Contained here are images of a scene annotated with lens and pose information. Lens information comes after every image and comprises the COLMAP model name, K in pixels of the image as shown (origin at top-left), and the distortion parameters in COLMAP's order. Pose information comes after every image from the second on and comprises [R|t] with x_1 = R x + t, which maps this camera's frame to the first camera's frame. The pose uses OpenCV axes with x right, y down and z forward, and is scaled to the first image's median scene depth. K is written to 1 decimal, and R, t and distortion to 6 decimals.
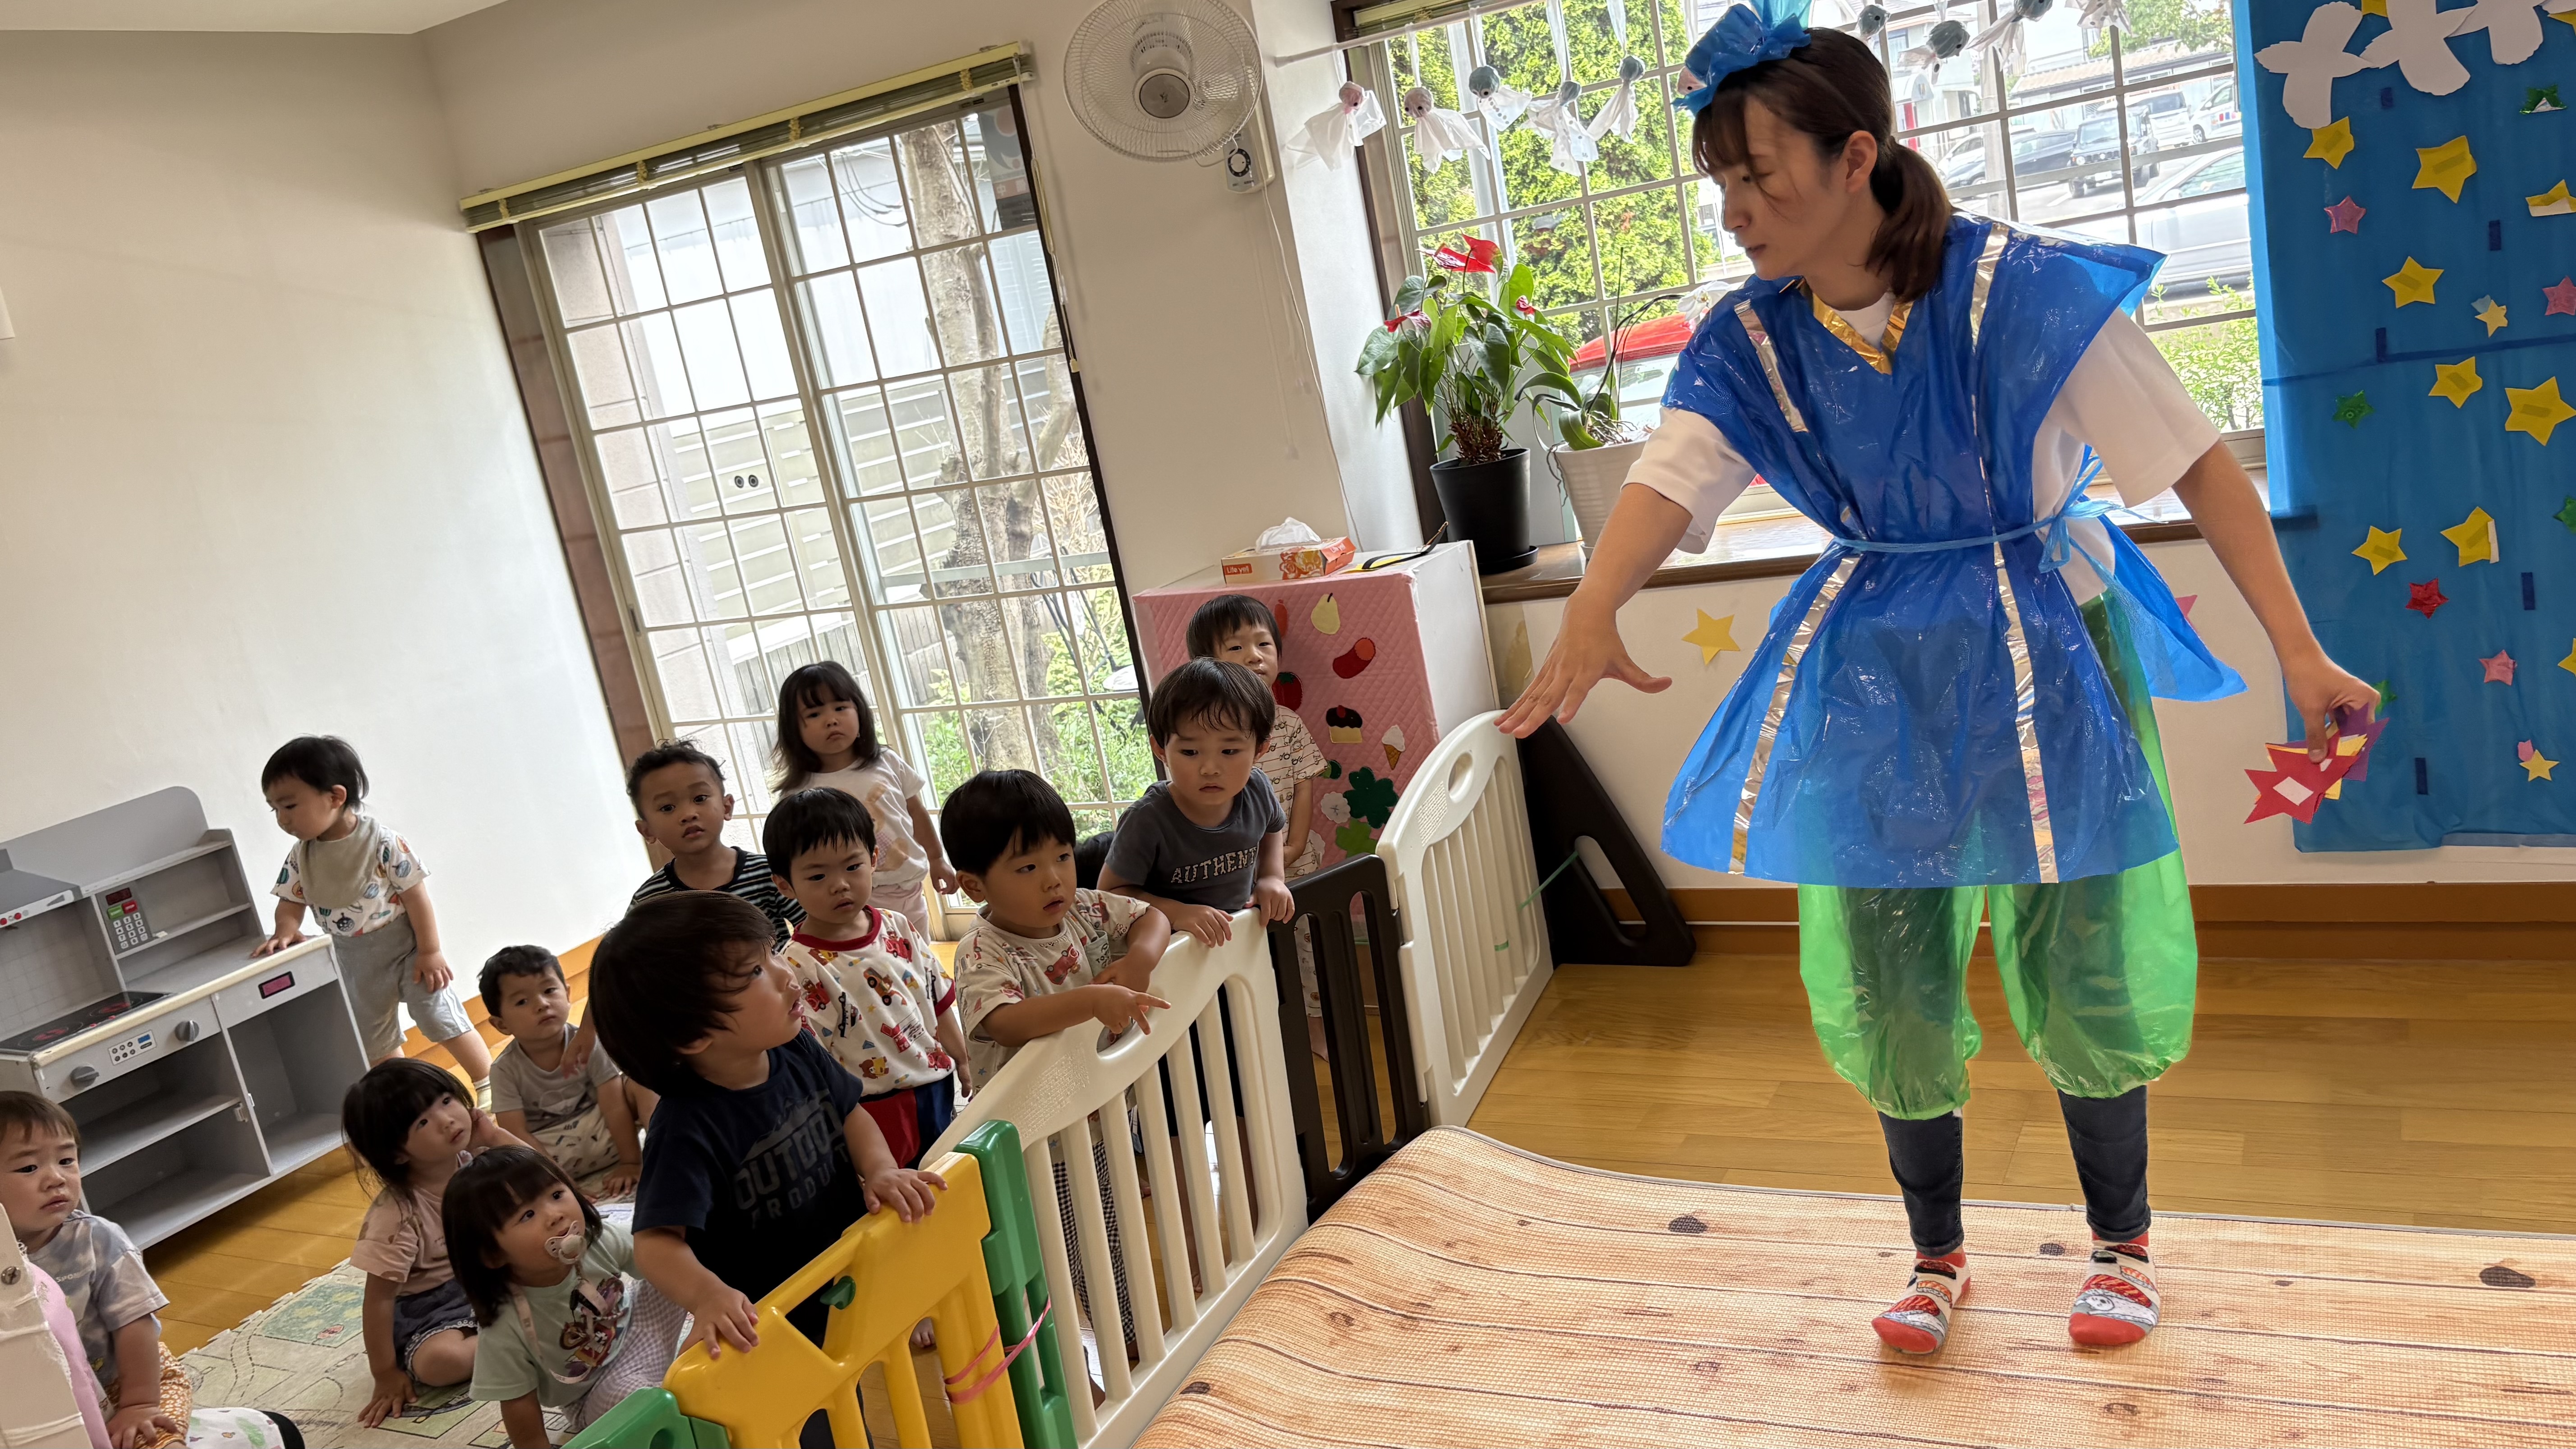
lens RADIAL K [[1981.3, 0, 1265.4], [0, 1981.3, 760.1], [0, 0, 1]] dist [0.021838, -0.007896]
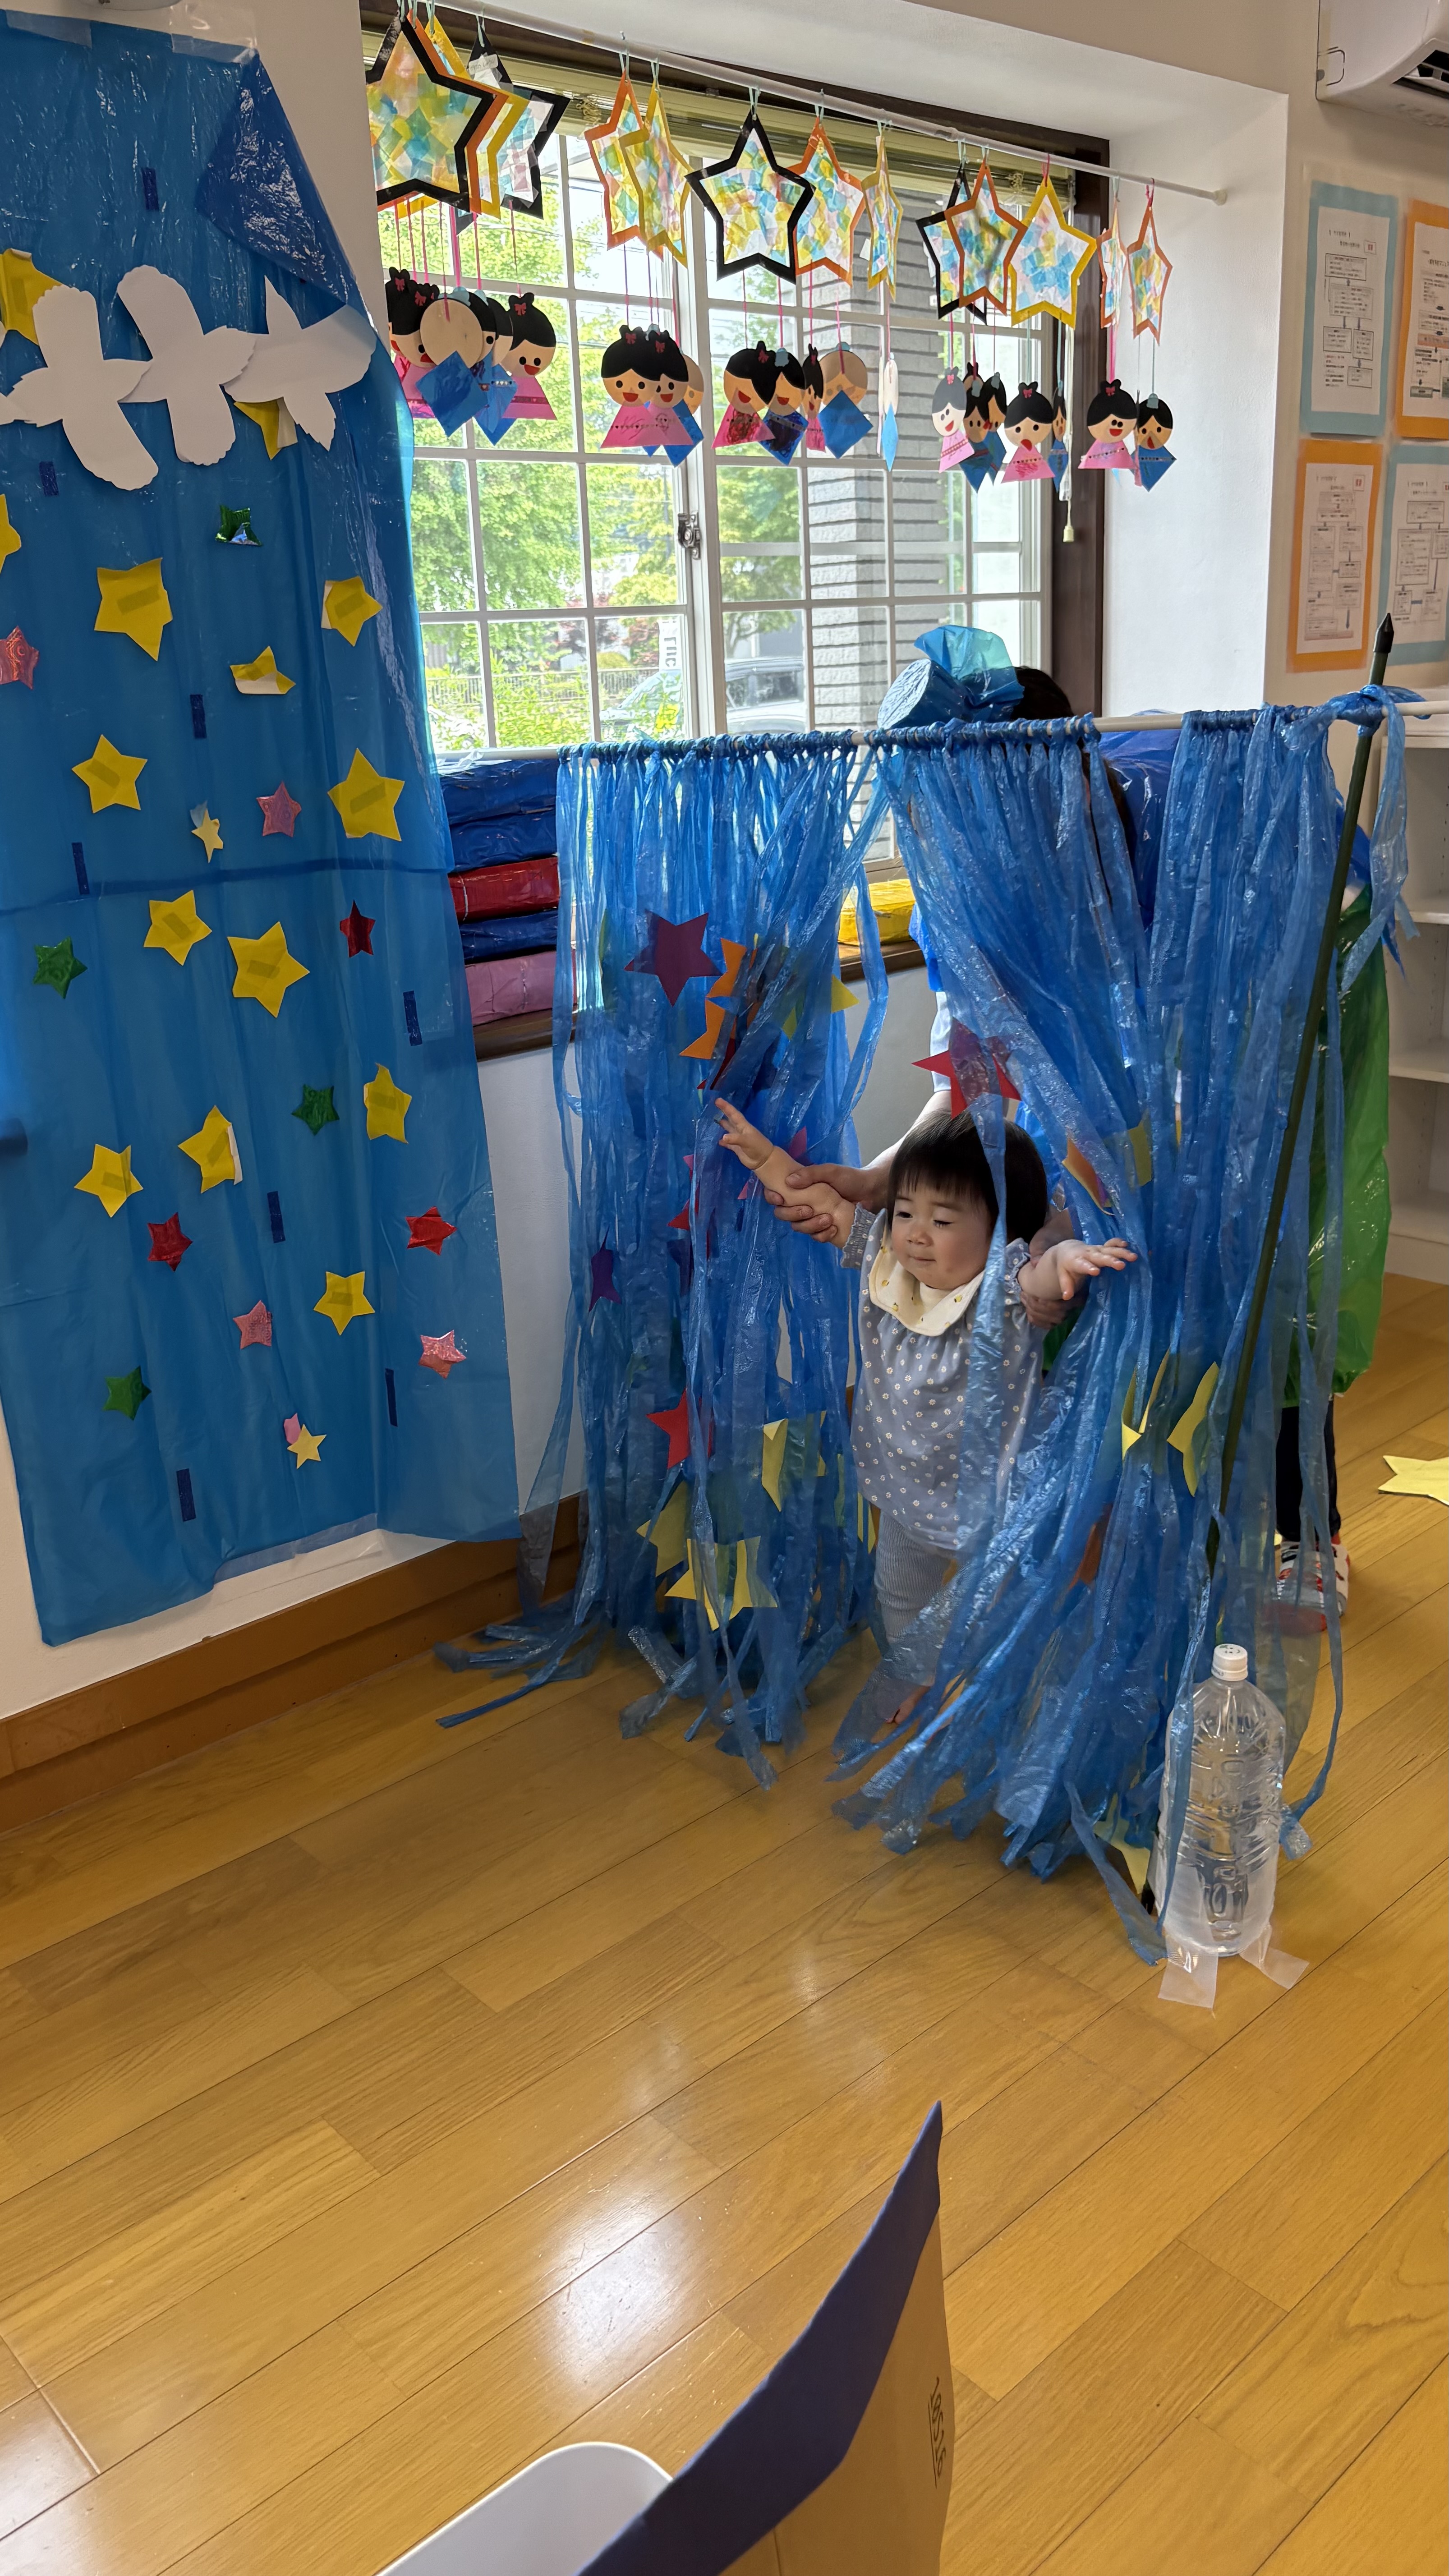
lens RADIAL K [[1981.3, 0, 705.5], [0, 1981.3, 1282.0], [0, 0, 1]] dist [0.021838, -0.007896]
pose [[0.329818, -0.127632, 0.935377, 0.001339], [0.195123, 0.978640, 0.064734, -0.057560], [-0.923660, 0.161163, 0.347677, 0.449818]]
